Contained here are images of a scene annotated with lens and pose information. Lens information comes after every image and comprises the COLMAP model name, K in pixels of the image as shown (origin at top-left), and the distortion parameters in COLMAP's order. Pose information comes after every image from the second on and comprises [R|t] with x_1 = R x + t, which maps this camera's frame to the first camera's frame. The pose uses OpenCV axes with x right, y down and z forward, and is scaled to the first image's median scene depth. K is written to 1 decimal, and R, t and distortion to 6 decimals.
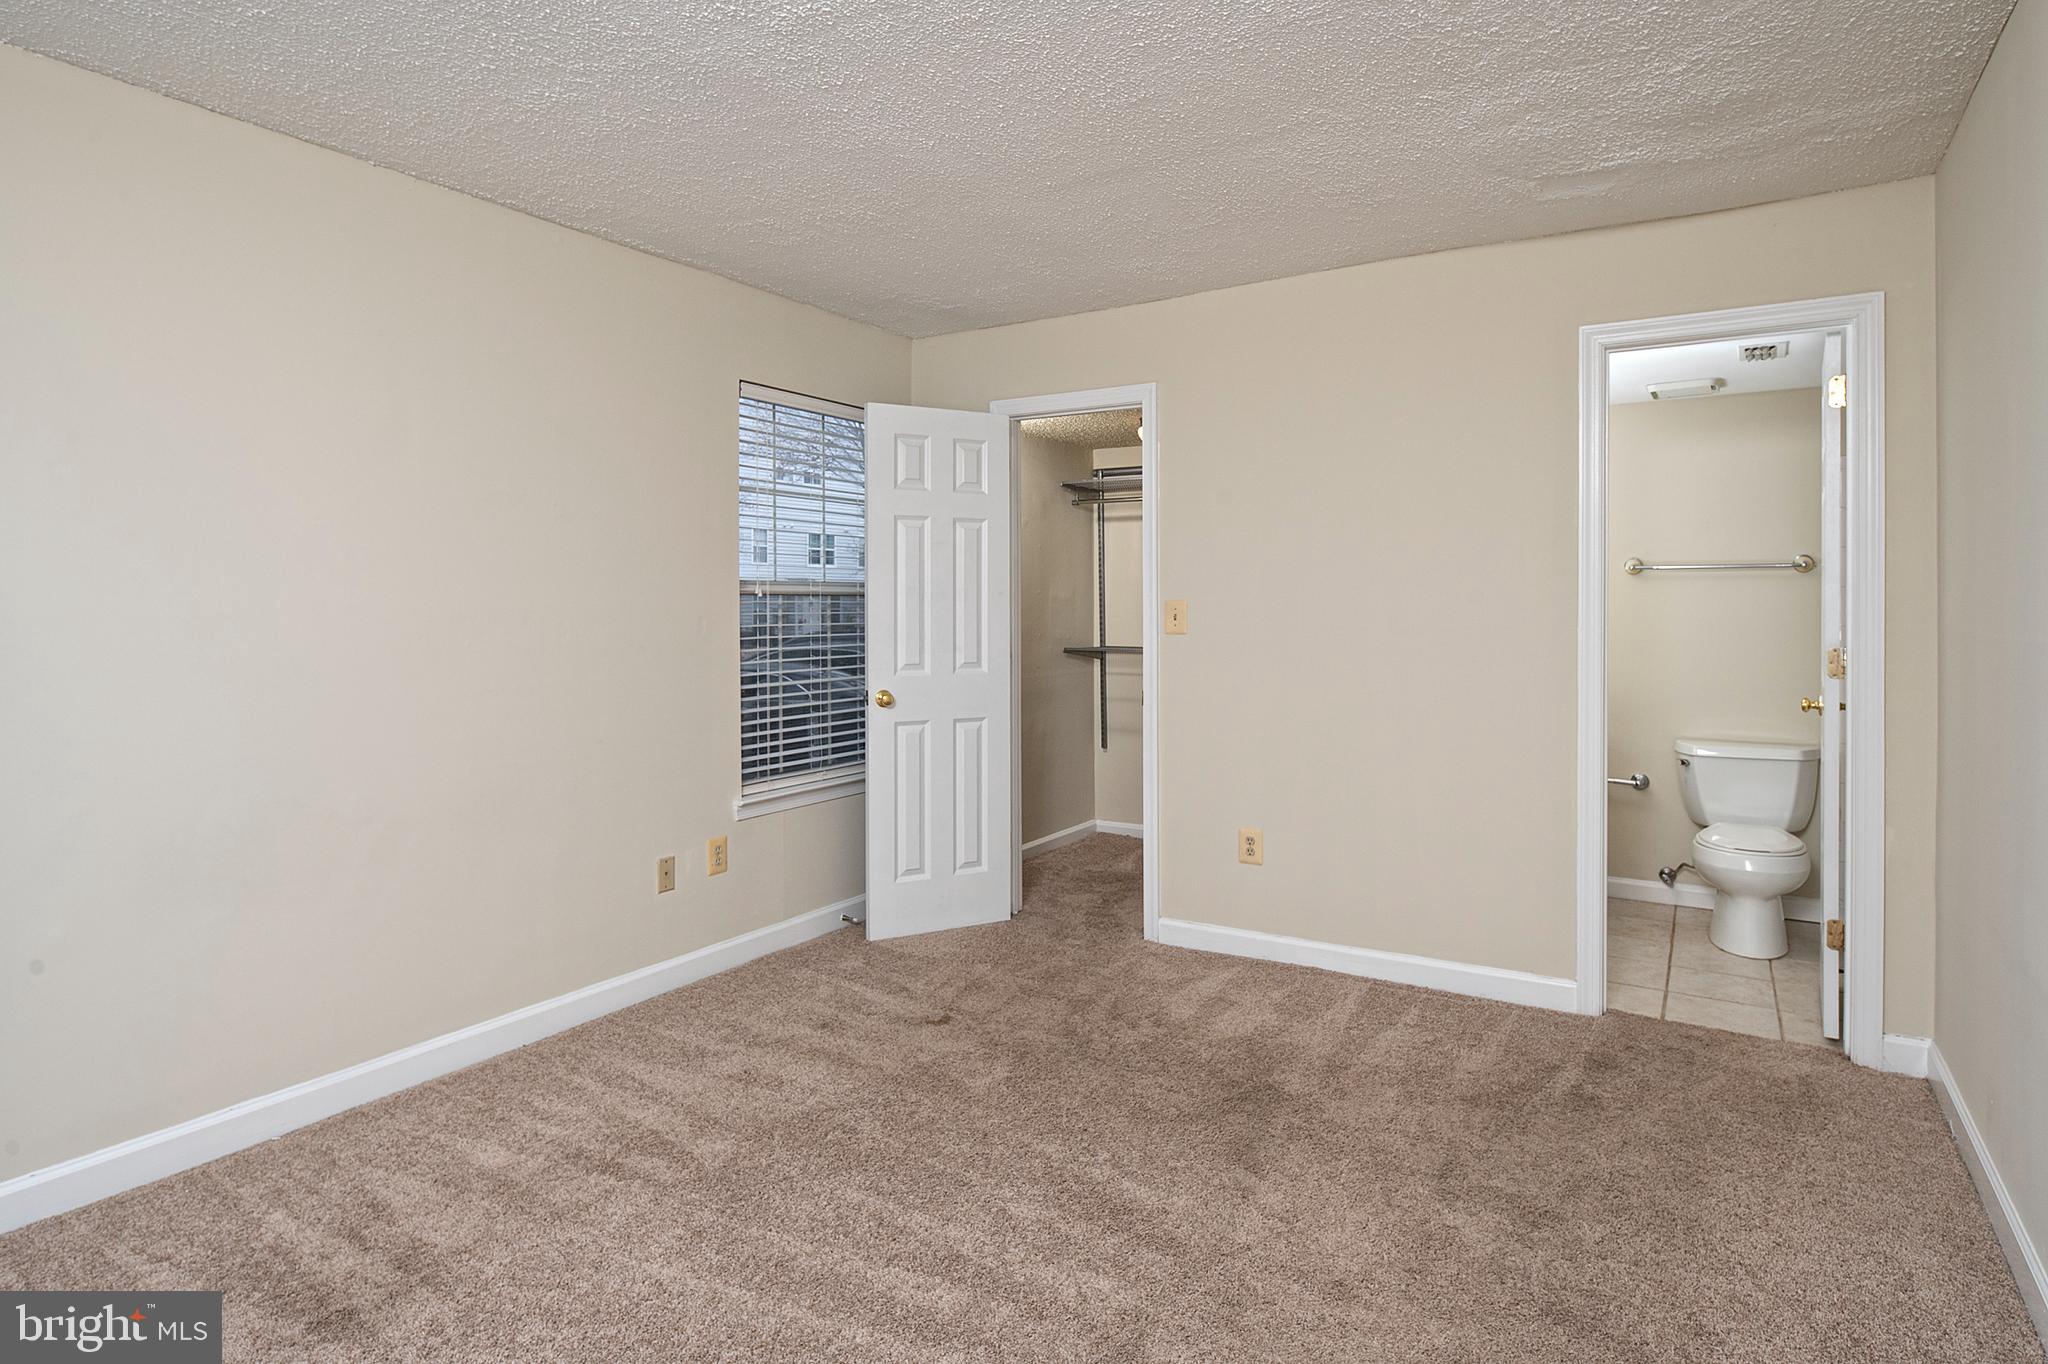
lens RADIAL K [[1119.4, 0, 1021.9], [0, 1119.4, 619.6], [0, 0, 1]] dist [-0.003126, -0.000815]
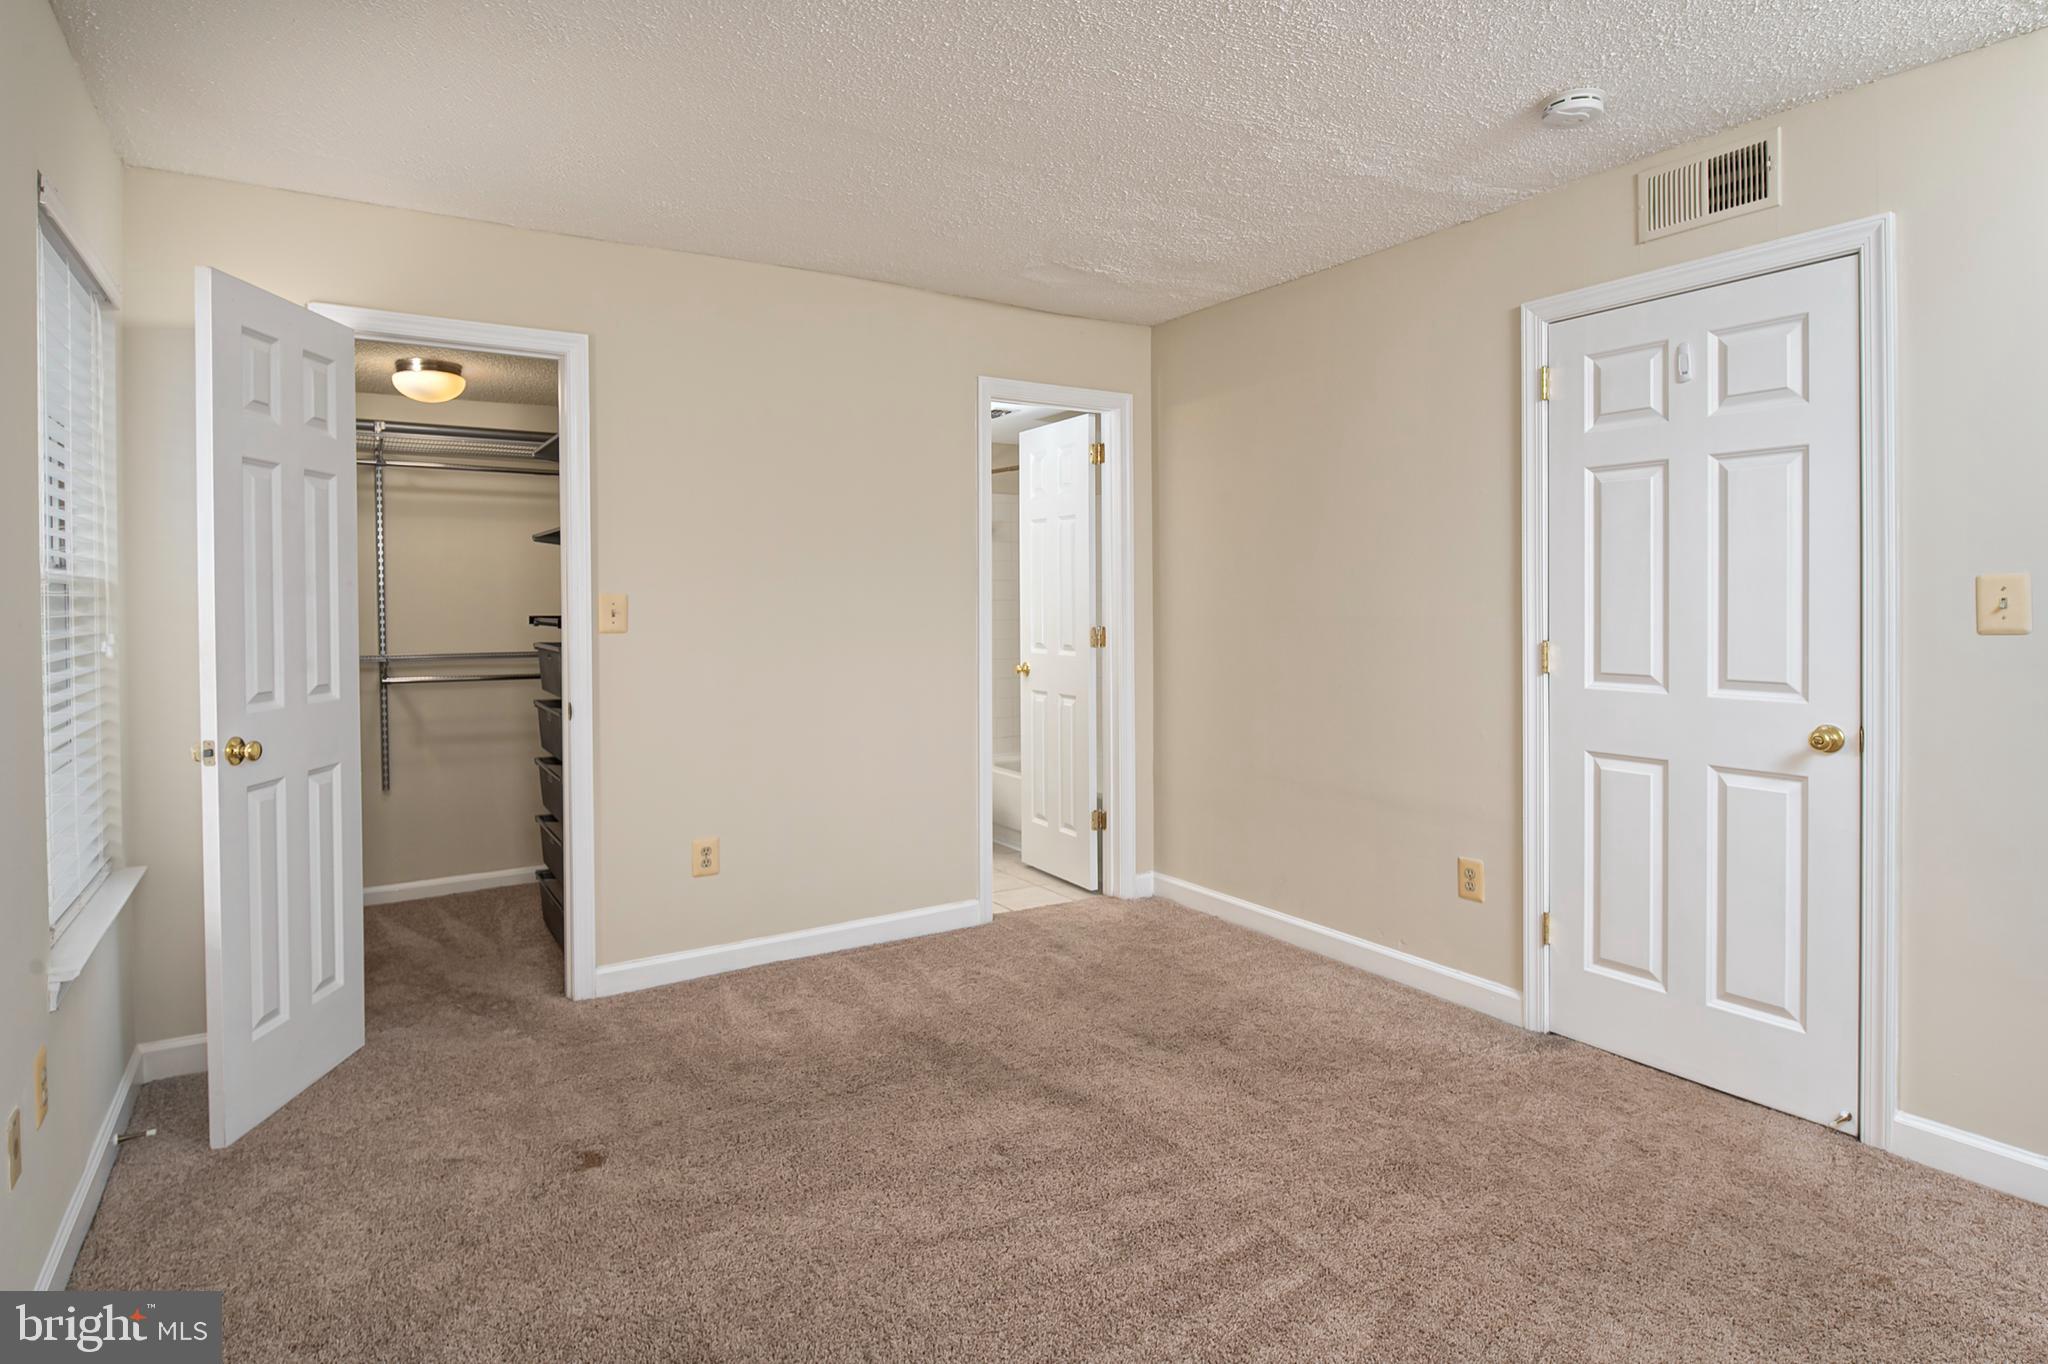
lens RADIAL K [[1119.4, 0, 1021.9], [0, 1119.4, 619.6], [0, 0, 1]] dist [-0.003126, -0.000815]
pose [[0.429734, -0.019333, 0.902748, -0.584012], [0.015552, 0.999781, 0.014008, -0.005536], [-0.902822, 0.008020, 0.429941, 0.399356]]
